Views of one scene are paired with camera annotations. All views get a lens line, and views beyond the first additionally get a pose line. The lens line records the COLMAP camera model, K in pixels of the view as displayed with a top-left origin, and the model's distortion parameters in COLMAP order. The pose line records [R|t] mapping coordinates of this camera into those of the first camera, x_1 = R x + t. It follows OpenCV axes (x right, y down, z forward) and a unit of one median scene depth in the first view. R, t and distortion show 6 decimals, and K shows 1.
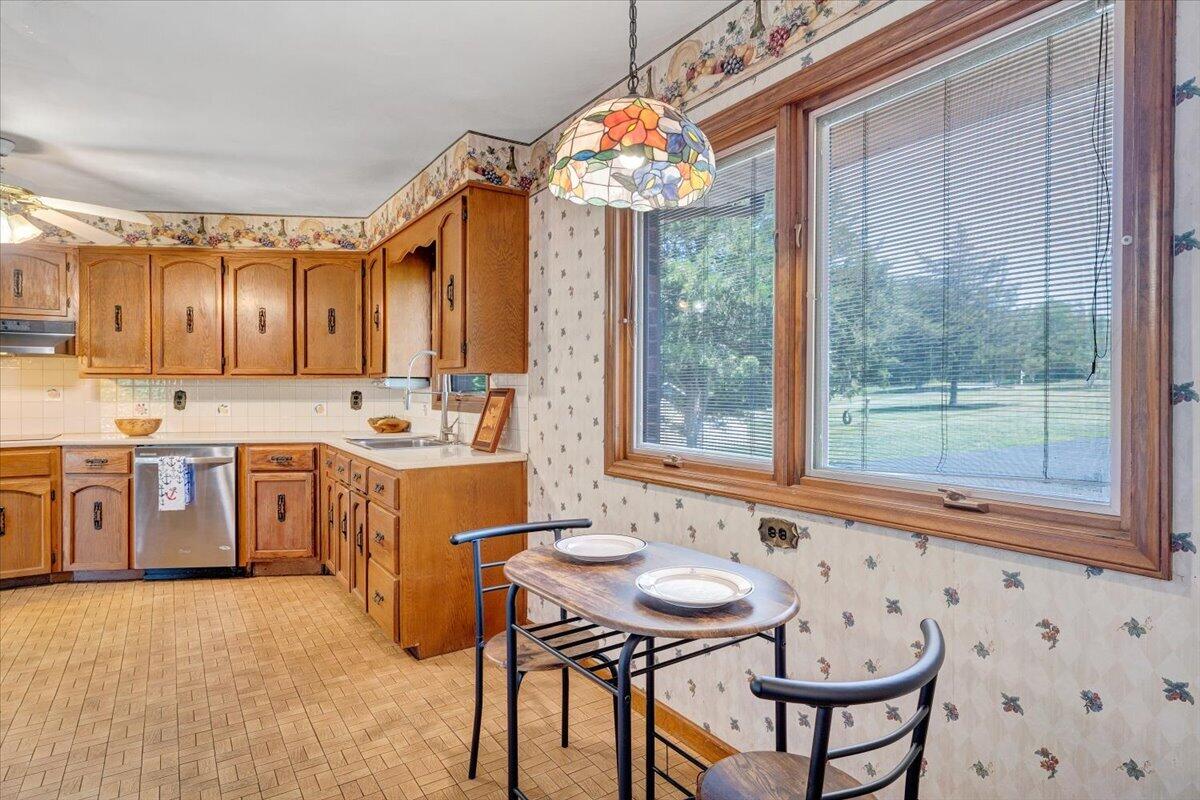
lens RADIAL K [[639.3, 0, 600.0], [0, 639.3, 400.0], [0, 0, 1]] dist [0.000939, -0.000518]
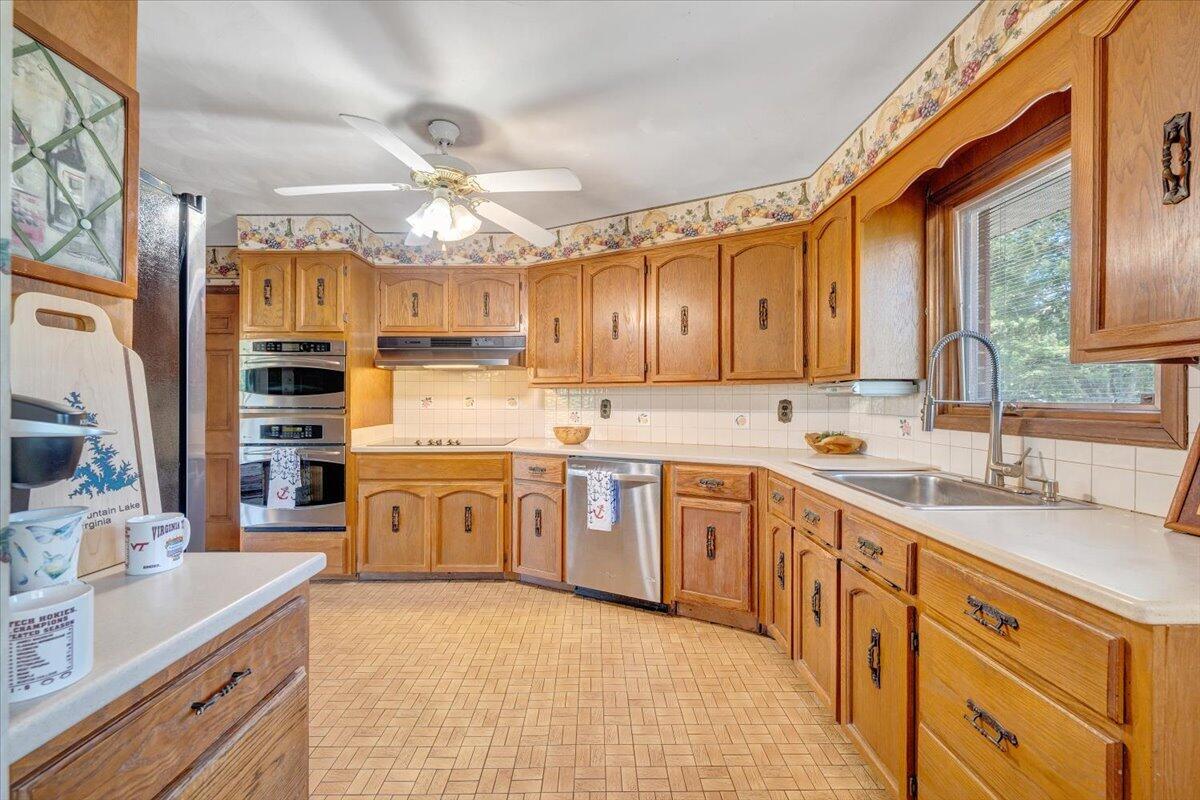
lens RADIAL K [[639.3, 0, 600.0], [0, 639.3, 400.0], [0, 0, 1]] dist [0.000939, -0.000518]
pose [[0.833050, -0.001114, -0.553197, -0.142242], [-0.005991, 0.999921, -0.011035, -0.003360], [0.553166, 0.012507, 0.832977, 0.207159]]
